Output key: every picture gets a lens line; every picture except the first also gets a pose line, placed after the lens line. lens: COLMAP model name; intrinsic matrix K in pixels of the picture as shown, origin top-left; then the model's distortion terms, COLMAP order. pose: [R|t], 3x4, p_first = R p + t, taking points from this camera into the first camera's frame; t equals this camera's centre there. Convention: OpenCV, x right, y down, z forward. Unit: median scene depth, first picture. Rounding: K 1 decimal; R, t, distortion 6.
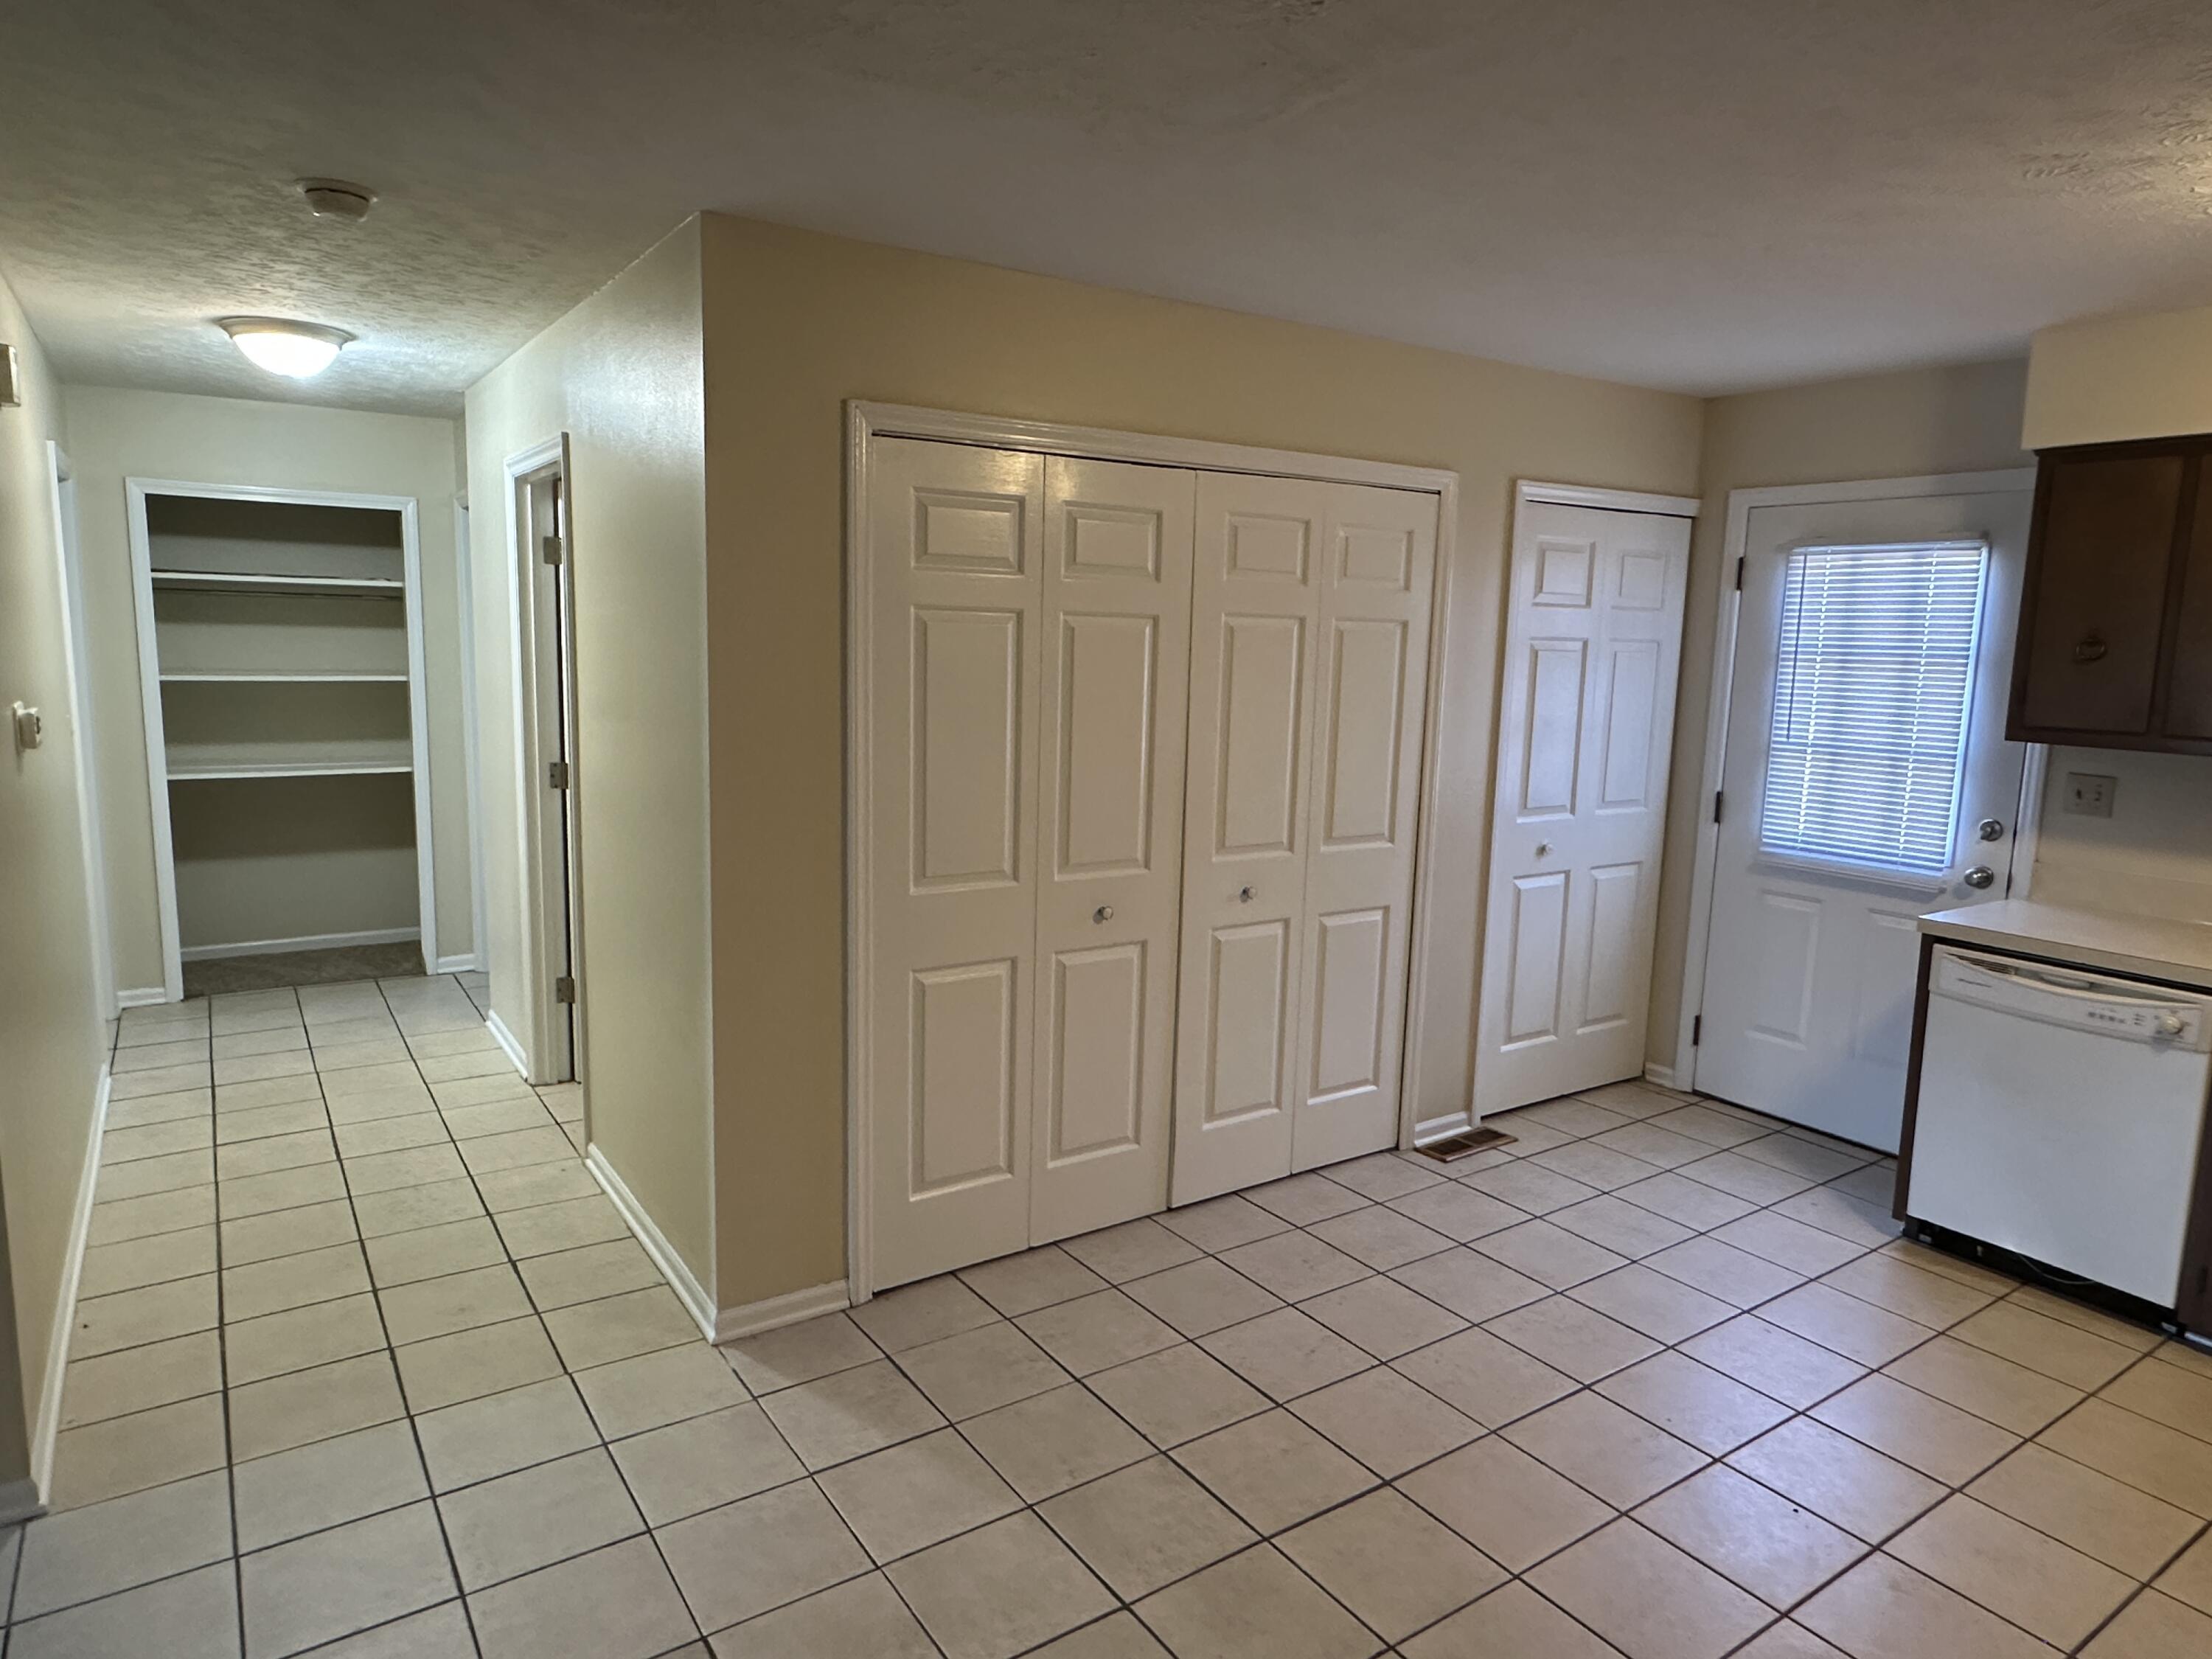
lens RADIAL K [[1370.9, 0, 1098.8], [0, 1370.9, 823.7], [0, 0, 1]] dist [-0.002925, 0.001839]
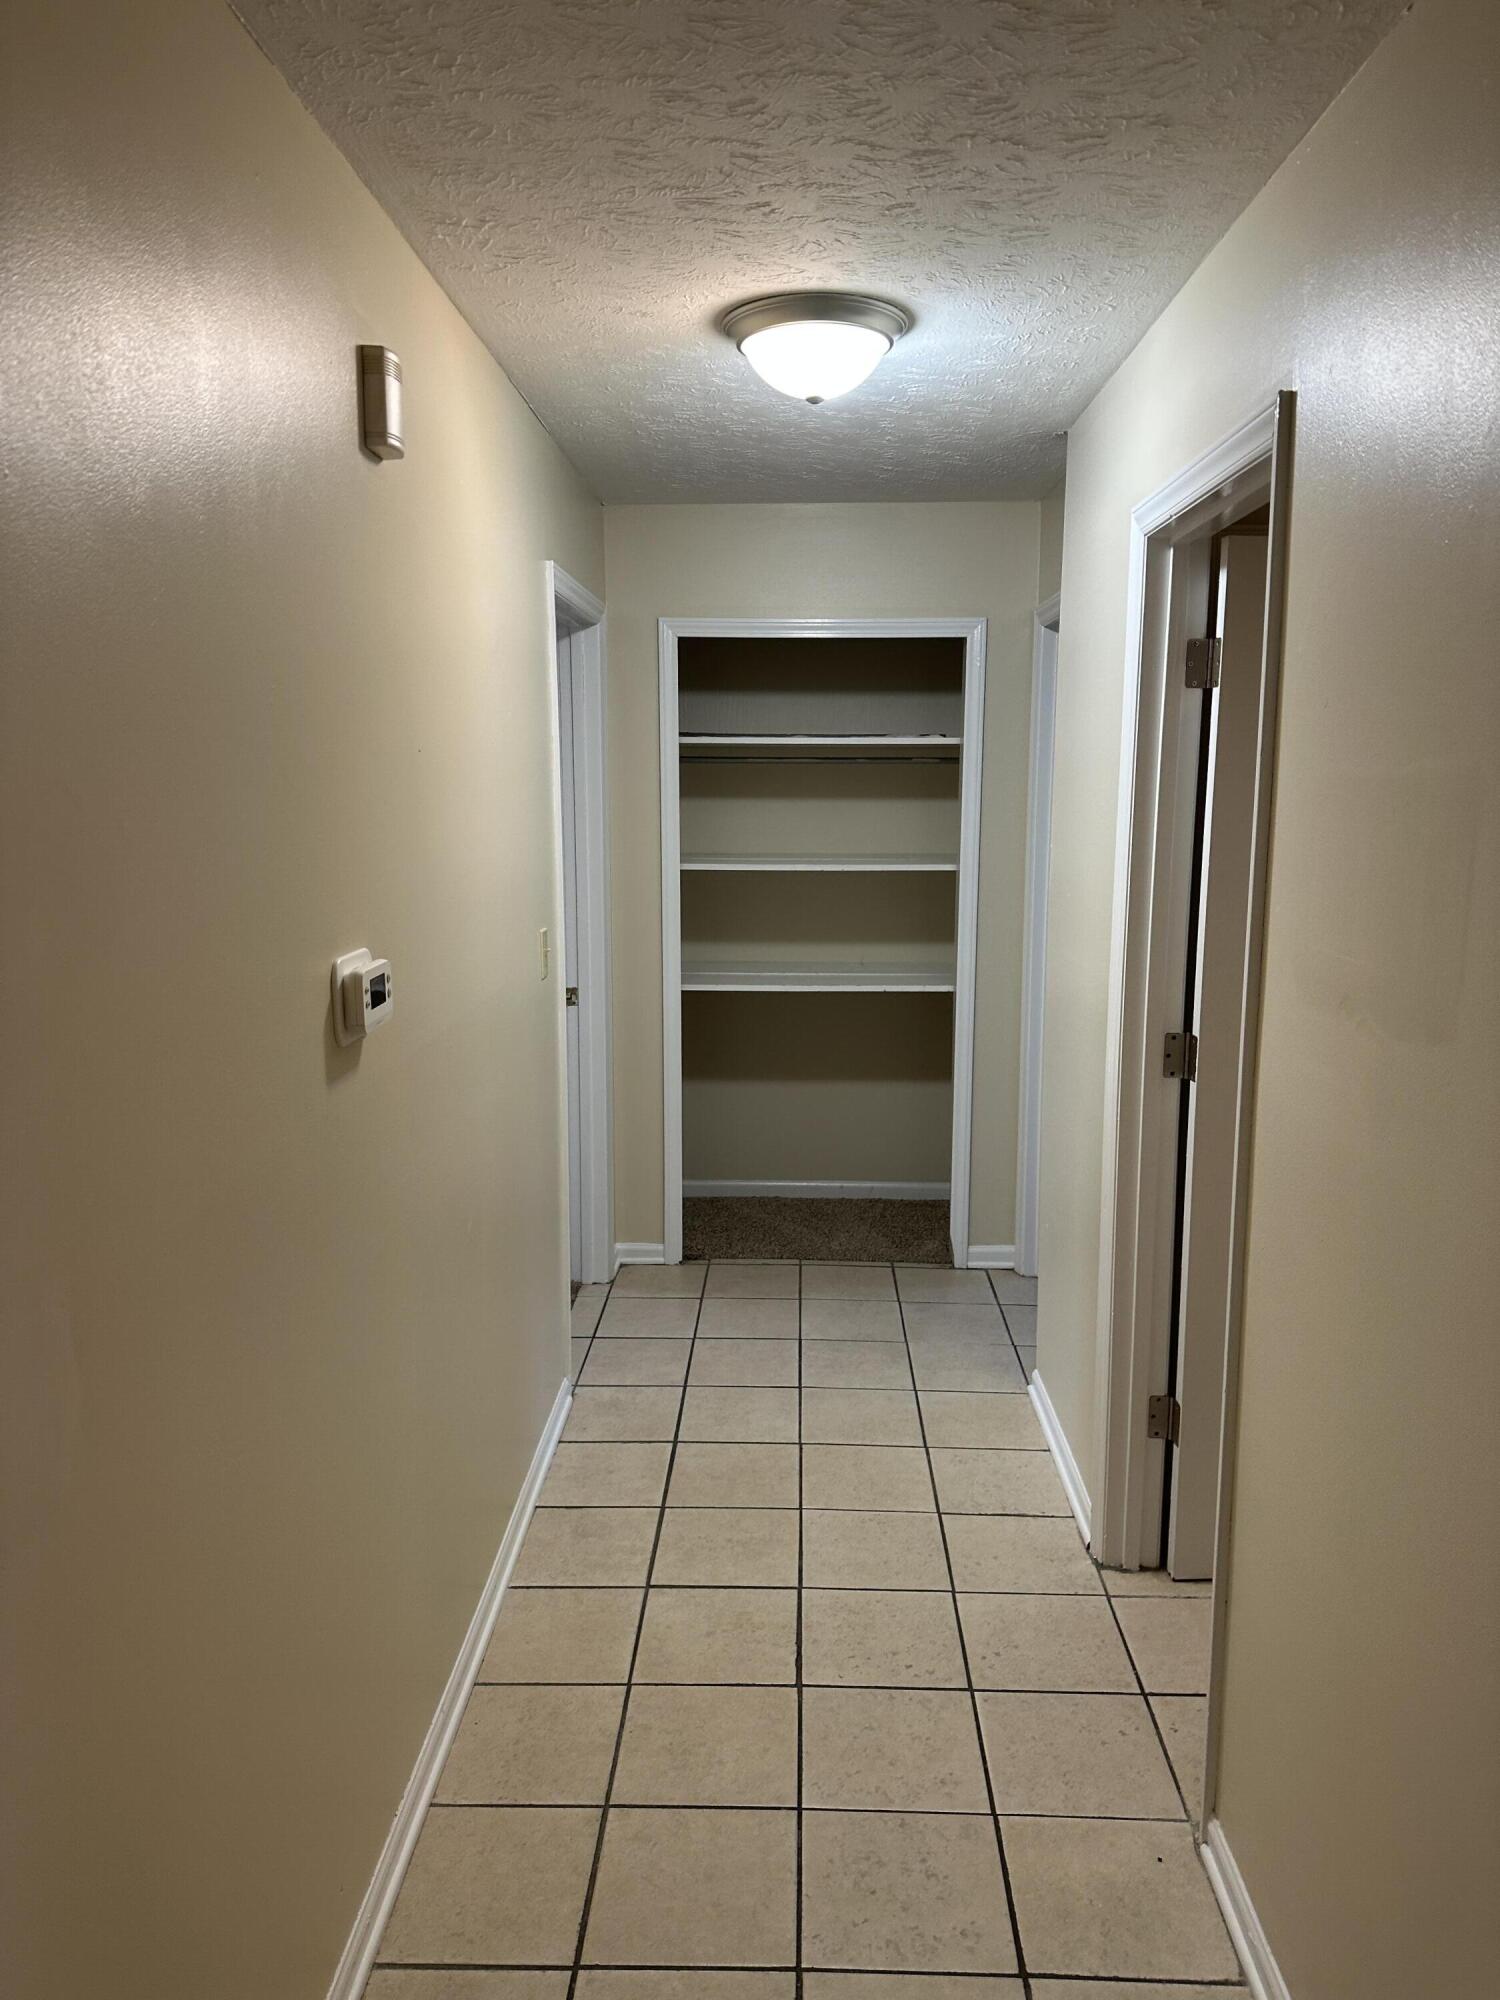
lens RADIAL K [[1383.3, 0, 756.6], [0, 1383.3, 1004.6], [0, 0, 1]] dist [0.129347, -0.244705]
pose [[0.818854, 0.070934, -0.569602, -0.177331], [-0.062427, 0.997454, 0.034471, -0.057156], [0.570597, 0.007332, 0.821197, 0.356594]]
